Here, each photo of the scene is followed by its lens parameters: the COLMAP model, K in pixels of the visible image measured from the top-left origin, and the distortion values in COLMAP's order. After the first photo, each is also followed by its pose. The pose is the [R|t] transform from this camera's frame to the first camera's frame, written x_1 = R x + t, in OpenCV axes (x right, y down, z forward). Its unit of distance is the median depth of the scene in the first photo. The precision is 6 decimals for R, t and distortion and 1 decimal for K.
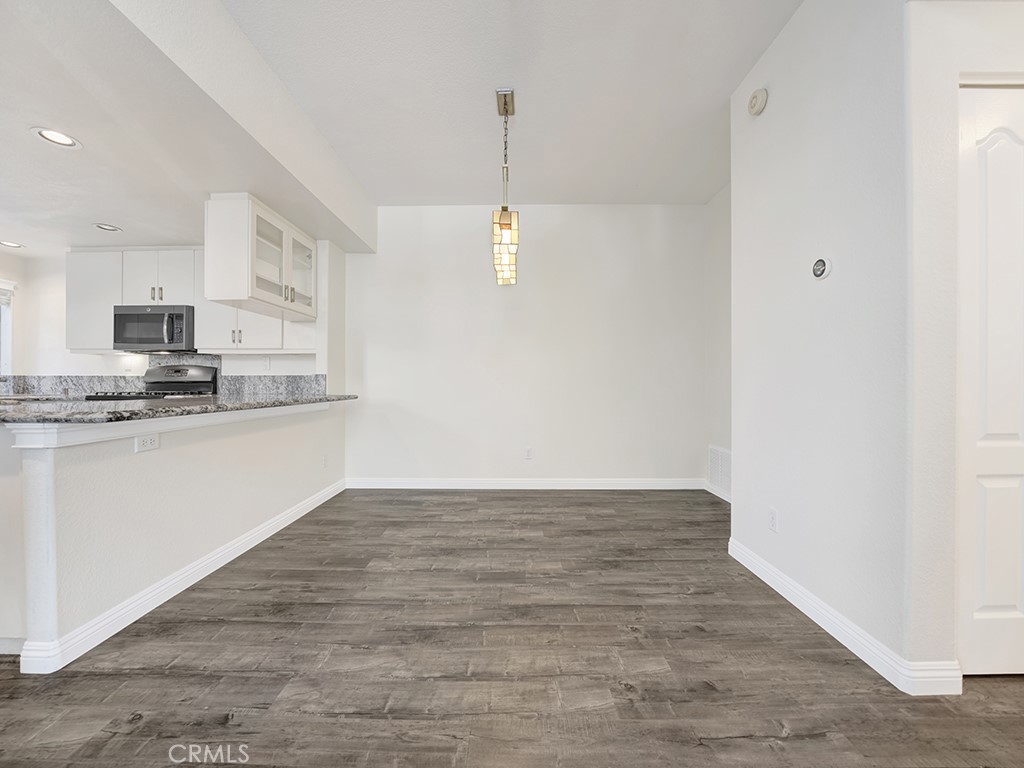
lens RADIAL K [[372.2, 0, 501.8], [0, 372.2, 384.1], [0, 0, 1]] dist [-0.017458, 0.001123]
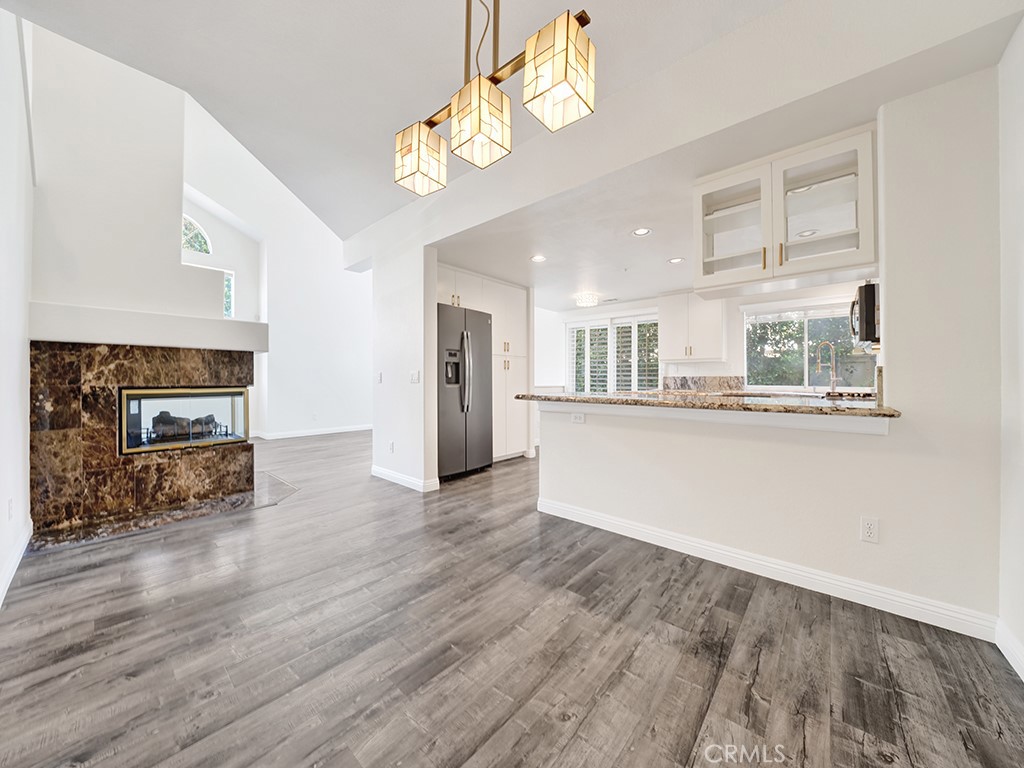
lens RADIAL K [[372.2, 0, 510.0], [0, 372.2, 385.3], [0, 0, 1]] dist [-0.017458, 0.001123]
pose [[-0.641002, 0.005297, -0.767521, 0.263684], [-0.007740, 0.999881, 0.013364, -0.003014], [0.767500, 0.014507, -0.640885, 0.969201]]
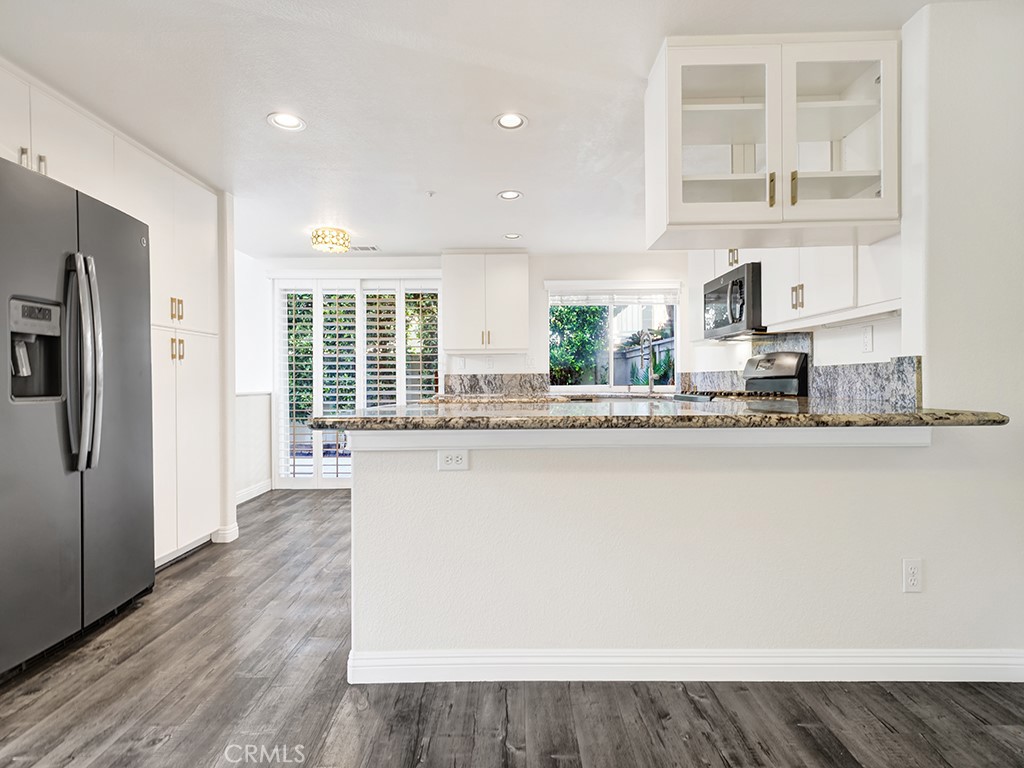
lens RADIAL K [[505.5, 0, 520.3], [0, 505.5, 381.3], [0, 0, 1]] dist [0.012674, 0.001545]
pose [[0.024124, -0.000807, -0.999709, 0.055214], [0.007347, 0.999973, -0.000630, -0.002523], [0.999682, -0.007330, 0.024129, 0.594165]]
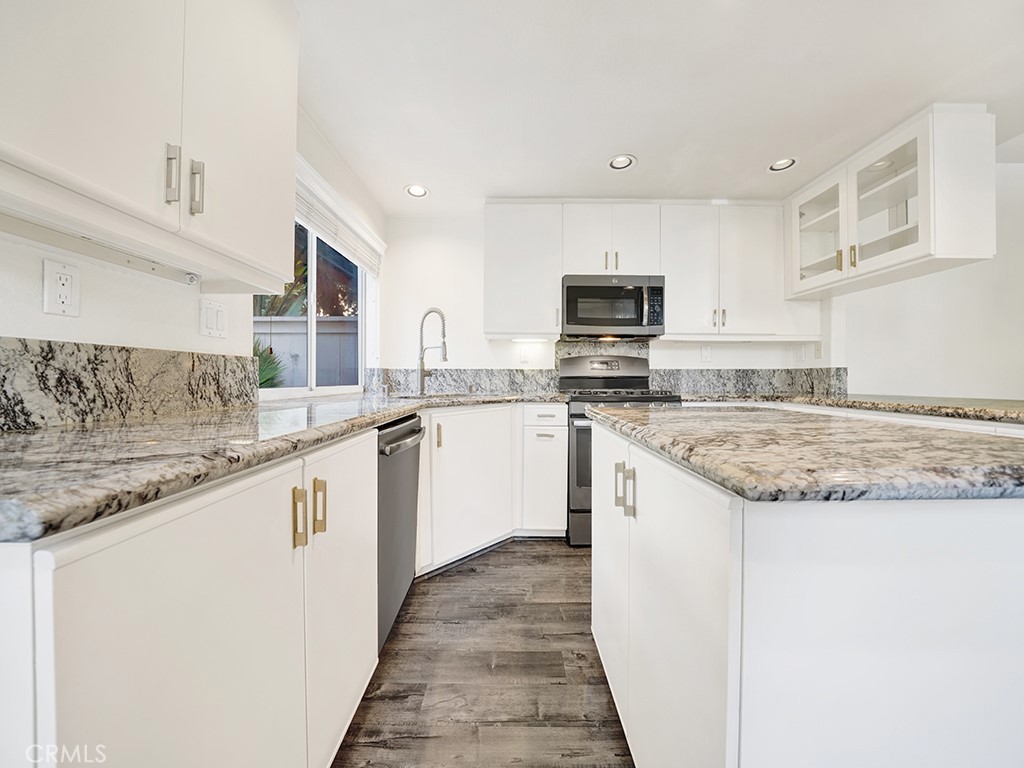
lens RADIAL K [[372.2, 0, 508.1], [0, 372.2, 379.0], [0, 0, 1]] dist [-0.017458, 0.001123]
pose [[0.999747, 0.000351, 0.022498, -1.261810], [-0.000310, 0.999998, -0.001825, -0.000684], [-0.022499, 0.001817, 0.999745, 0.258548]]
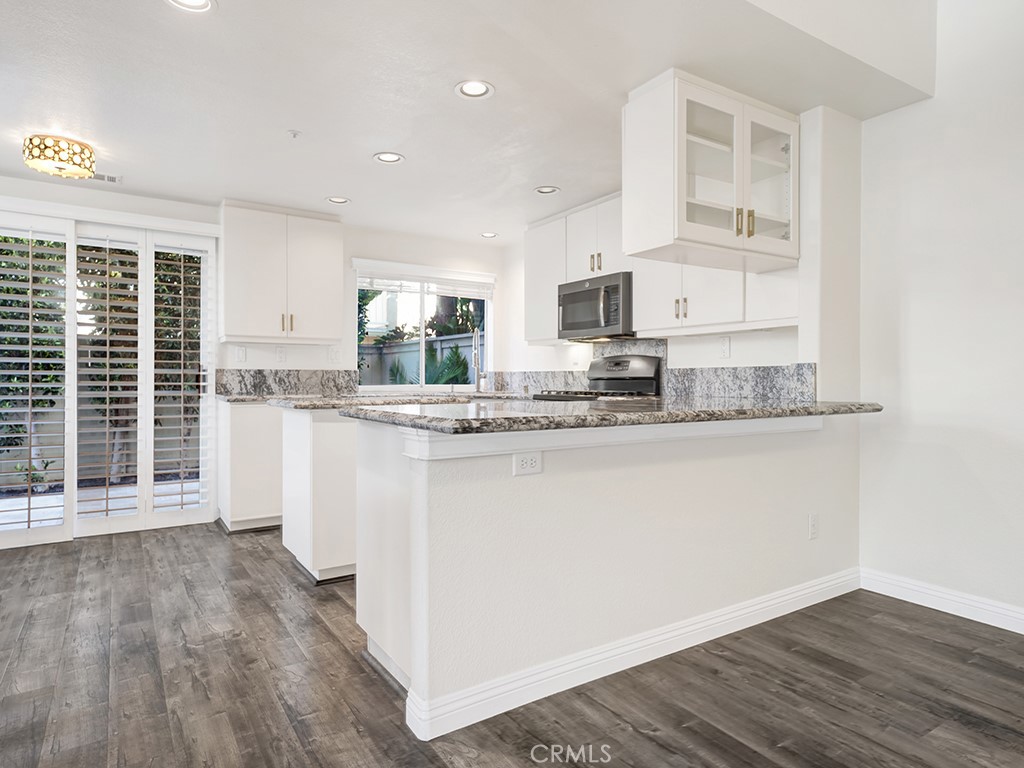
lens RADIAL K [[597.7, 0, 515.4], [0, 597.7, 381.2], [0, 0, 1]] dist [0.016823, 0.005285]
pose [[0.564373, 0.001714, -0.825518, -0.010631], [-0.001786, 0.999998, 0.000855, -0.000659], [0.825518, 0.000991, 0.564375, 0.172172]]
